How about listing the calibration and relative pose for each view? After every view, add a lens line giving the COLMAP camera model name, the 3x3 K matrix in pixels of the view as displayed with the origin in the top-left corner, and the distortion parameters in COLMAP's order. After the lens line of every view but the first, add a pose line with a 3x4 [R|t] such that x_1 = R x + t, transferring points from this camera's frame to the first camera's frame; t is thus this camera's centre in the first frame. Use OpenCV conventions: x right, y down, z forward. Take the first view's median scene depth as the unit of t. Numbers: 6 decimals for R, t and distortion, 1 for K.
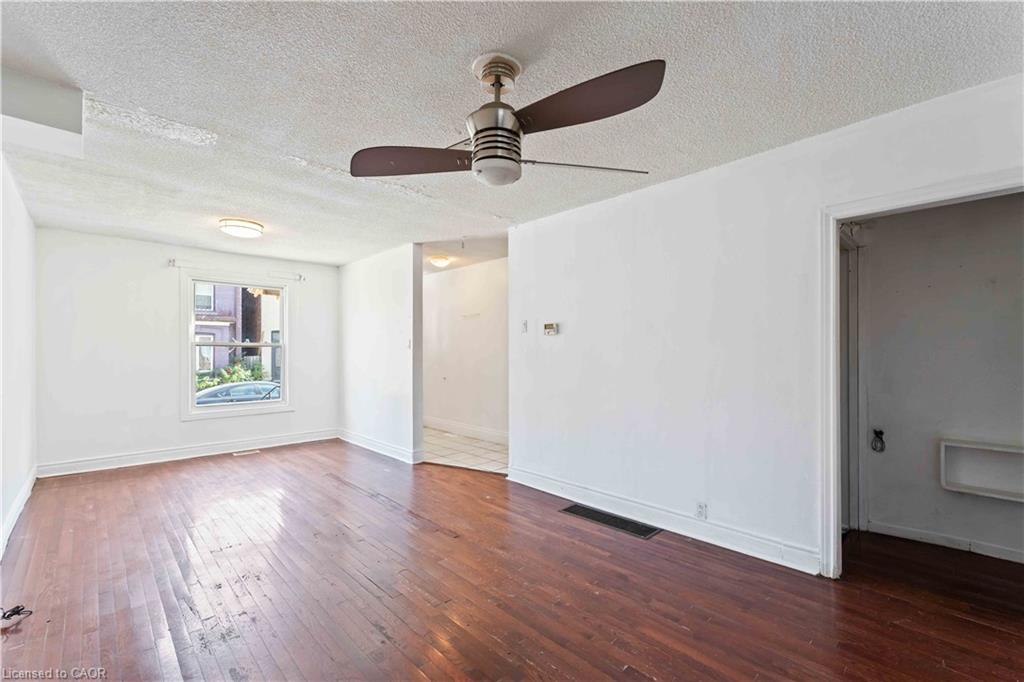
lens RADIAL K [[435.2, 0, 526.5], [0, 435.2, 352.1], [0, 0, 1]] dist [-0.010858, 0.000484]
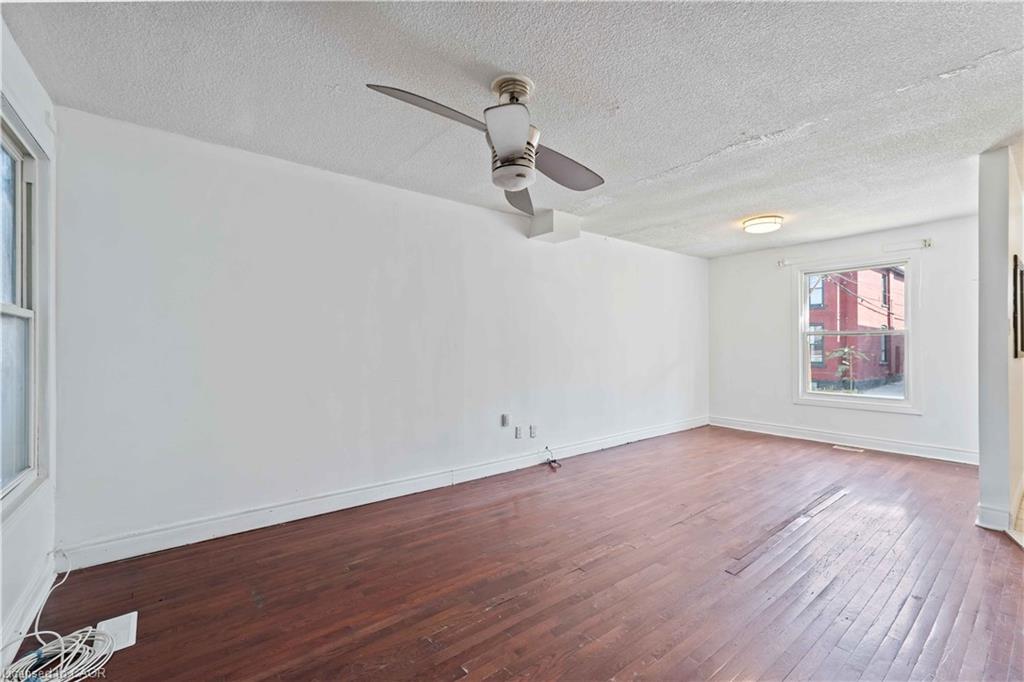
lens RADIAL K [[435.2, 0, 508.7], [0, 435.2, 348.8], [0, 0, 1]] dist [-0.010858, 0.000484]
pose [[-0.124845, 0.007346, -0.992149, 0.499823], [0.003688, 0.999969, 0.006940, 0.011354], [0.992169, -0.002793, -0.124869, 0.530160]]
